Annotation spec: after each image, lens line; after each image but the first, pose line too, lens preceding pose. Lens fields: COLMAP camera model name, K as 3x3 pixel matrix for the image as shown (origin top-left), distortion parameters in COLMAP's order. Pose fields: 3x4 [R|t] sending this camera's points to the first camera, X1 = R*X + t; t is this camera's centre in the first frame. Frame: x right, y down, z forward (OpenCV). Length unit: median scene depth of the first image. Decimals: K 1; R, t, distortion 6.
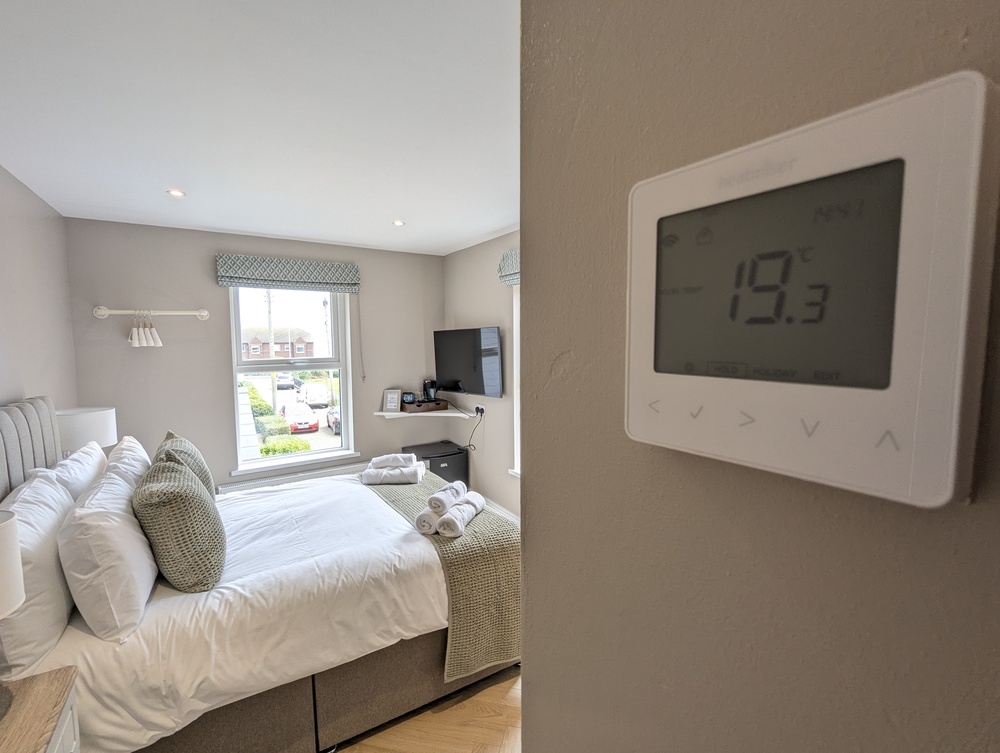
lens RADIAL K [[477.9, 0, 505.2], [0, 477.9, 380.7], [0, 0, 1]] dist [0.000630, -0.001115]
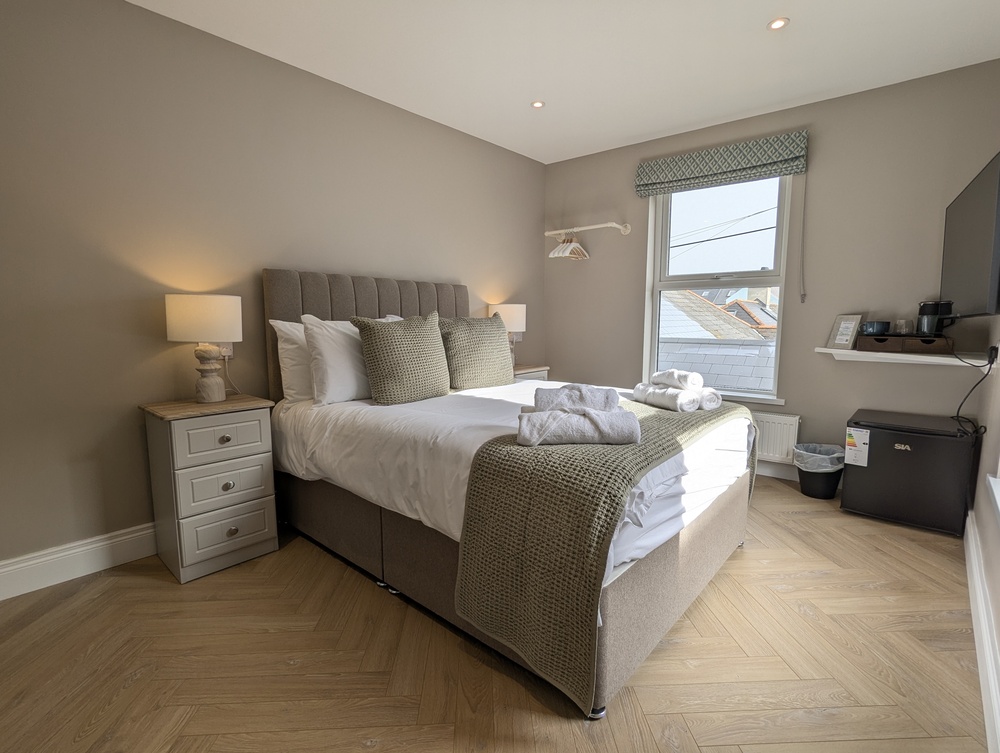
lens RADIAL K [[477.9, 0, 503.1], [0, 477.9, 380.5], [0, 0, 1]] dist [0.000630, -0.001115]
pose [[0.274982, 0.127842, -0.952912, 0.572934], [-0.092434, 0.990045, 0.106150, 0.178600], [0.956996, 0.058892, 0.284062, 0.834172]]
